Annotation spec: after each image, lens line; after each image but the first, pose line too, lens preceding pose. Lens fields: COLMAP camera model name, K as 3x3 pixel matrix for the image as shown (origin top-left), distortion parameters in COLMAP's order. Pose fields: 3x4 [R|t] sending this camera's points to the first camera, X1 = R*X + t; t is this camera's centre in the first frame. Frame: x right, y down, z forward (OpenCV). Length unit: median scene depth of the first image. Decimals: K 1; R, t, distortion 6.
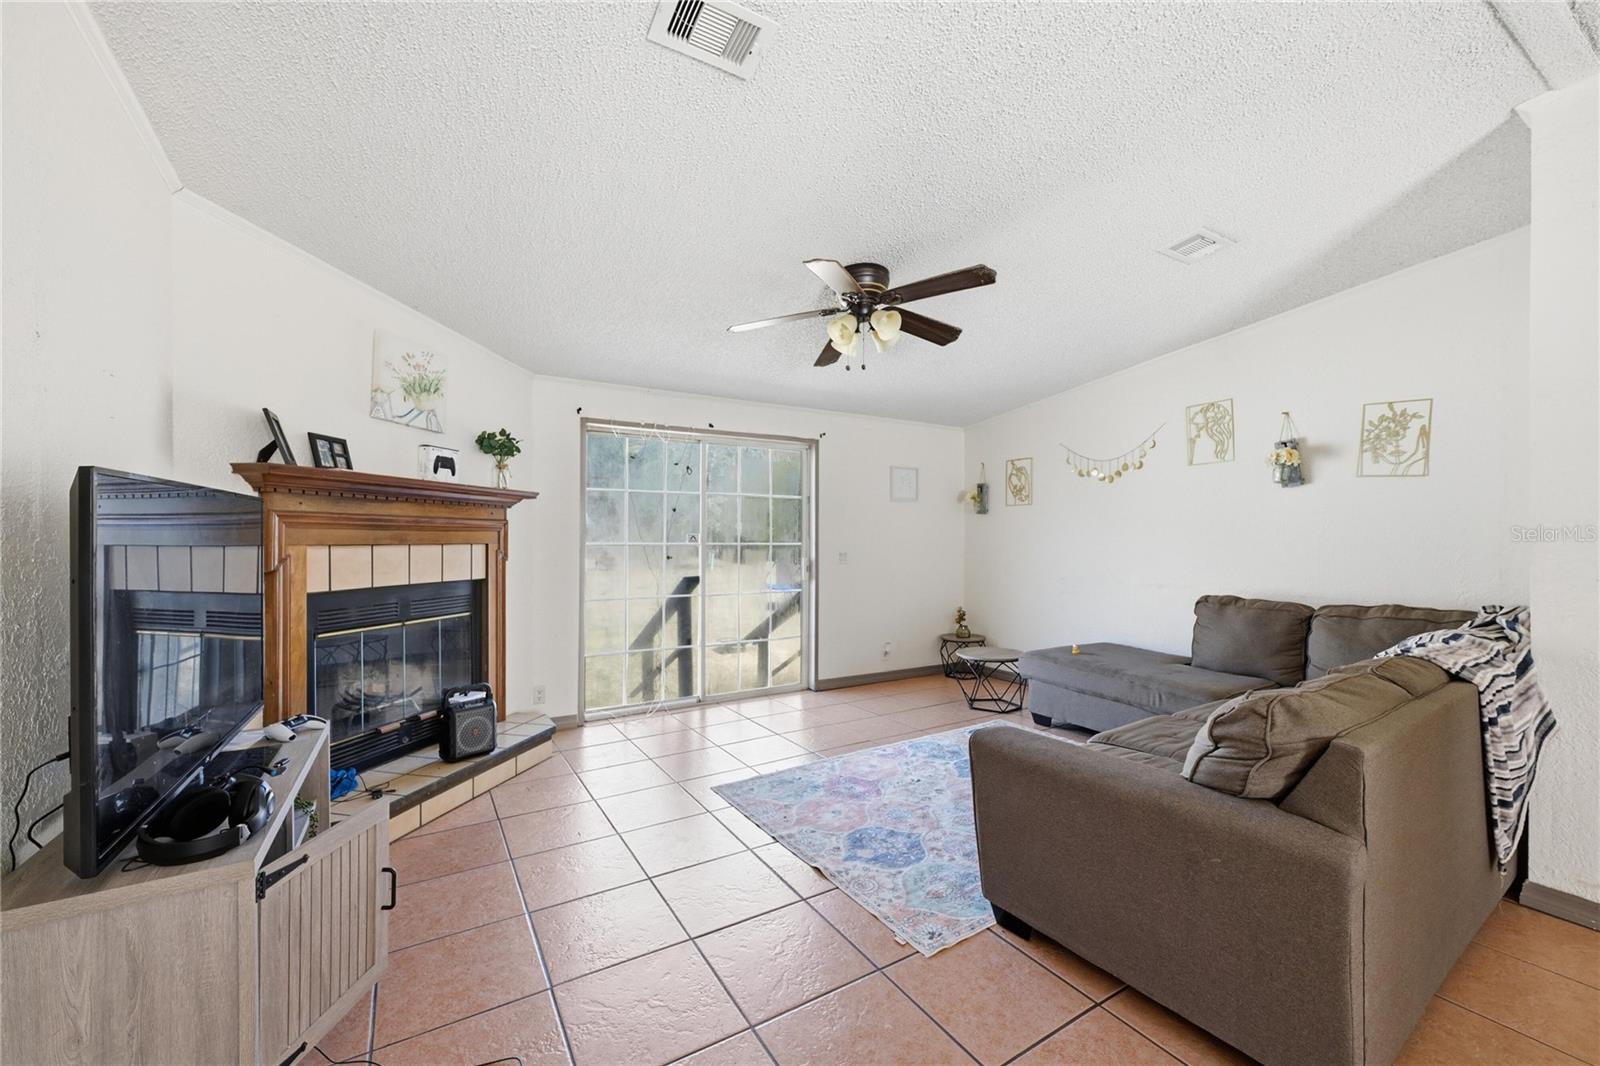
lens RADIAL K [[630.8, 0, 801.1], [0, 630.8, 538.6], [0, 0, 1]] dist [-0.001356, 0.000364]
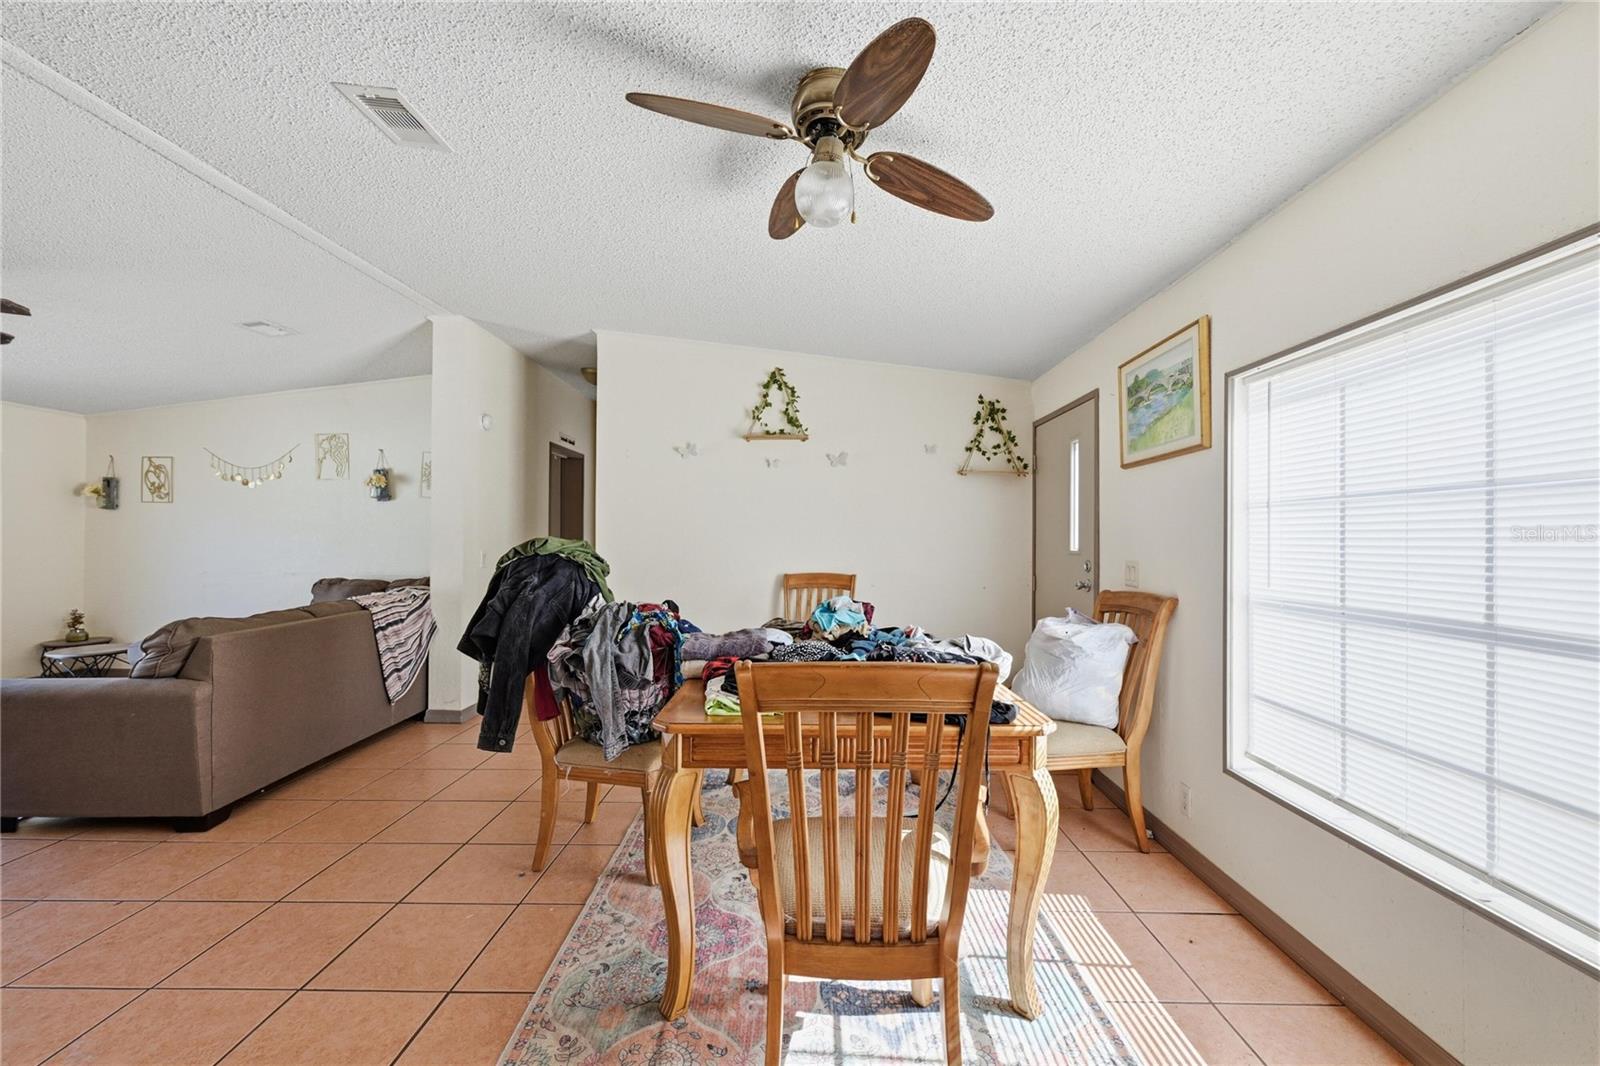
lens RADIAL K [[630.8, 0, 808.3], [0, 630.8, 535.2], [0, 0, 1]] dist [-0.001356, 0.000364]
pose [[0.528782, 0.006960, 0.848729, 0.053868], [-0.004555, 0.999975, -0.005362, 0.000466], [-0.848746, -0.001030, 0.528800, -0.557858]]
